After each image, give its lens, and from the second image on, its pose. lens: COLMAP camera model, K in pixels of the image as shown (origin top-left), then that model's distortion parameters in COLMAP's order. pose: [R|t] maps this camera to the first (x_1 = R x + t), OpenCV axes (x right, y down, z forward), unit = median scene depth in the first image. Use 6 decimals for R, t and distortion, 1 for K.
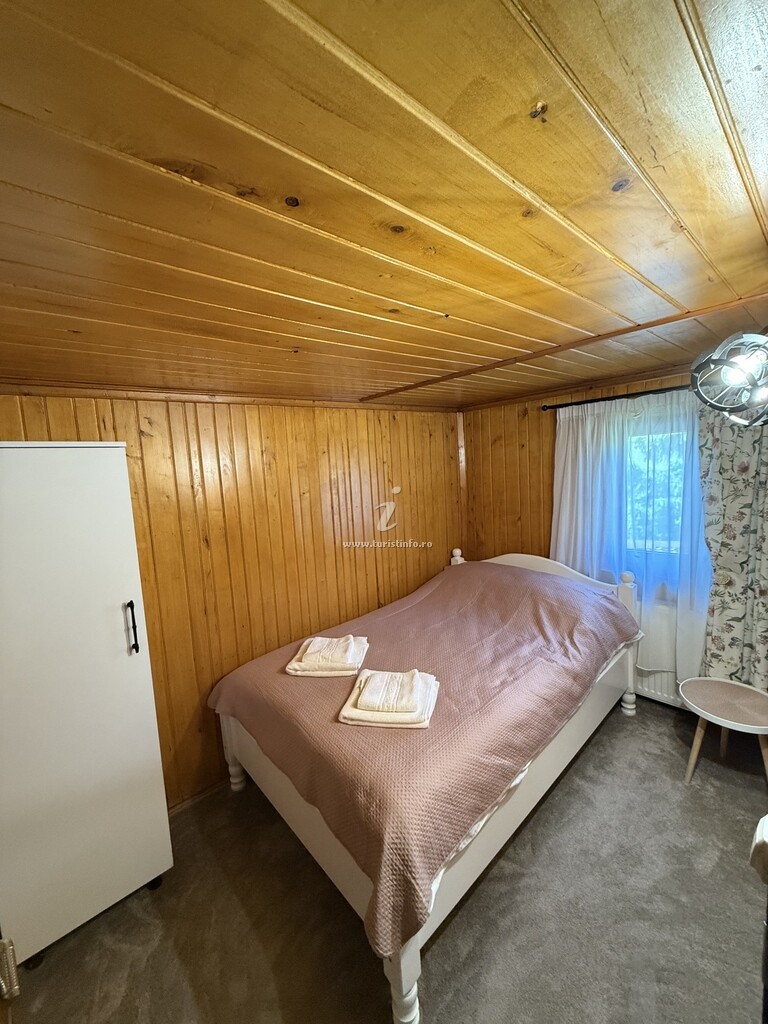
lens RADIAL K [[408.0, 0, 384.5], [0, 408.0, 508.7], [0, 0, 1]] dist [0.000321, -0.000334]
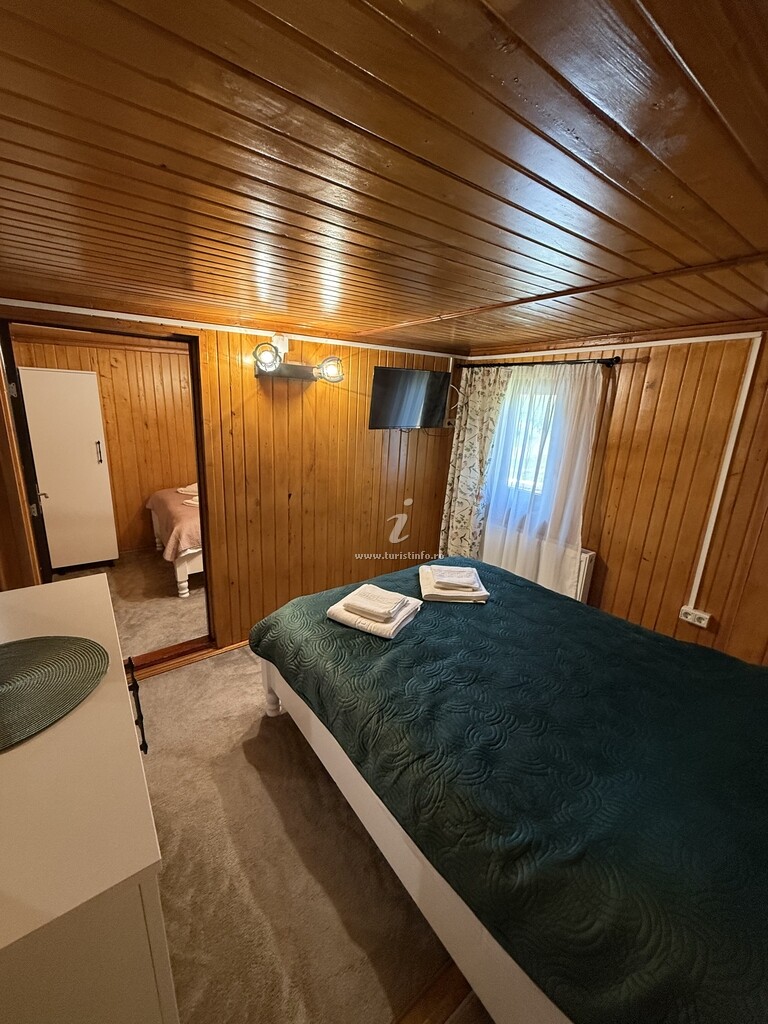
lens RADIAL K [[408.0, 0, 382.6], [0, 408.0, 509.7], [0, 0, 1]] dist [0.000321, -0.000334]
pose [[0.989327, 0.124575, -0.075592, 0.910700], [-0.111078, 0.980503, 0.162095, 0.035175], [0.094311, -0.151968, 0.983876, -0.911123]]
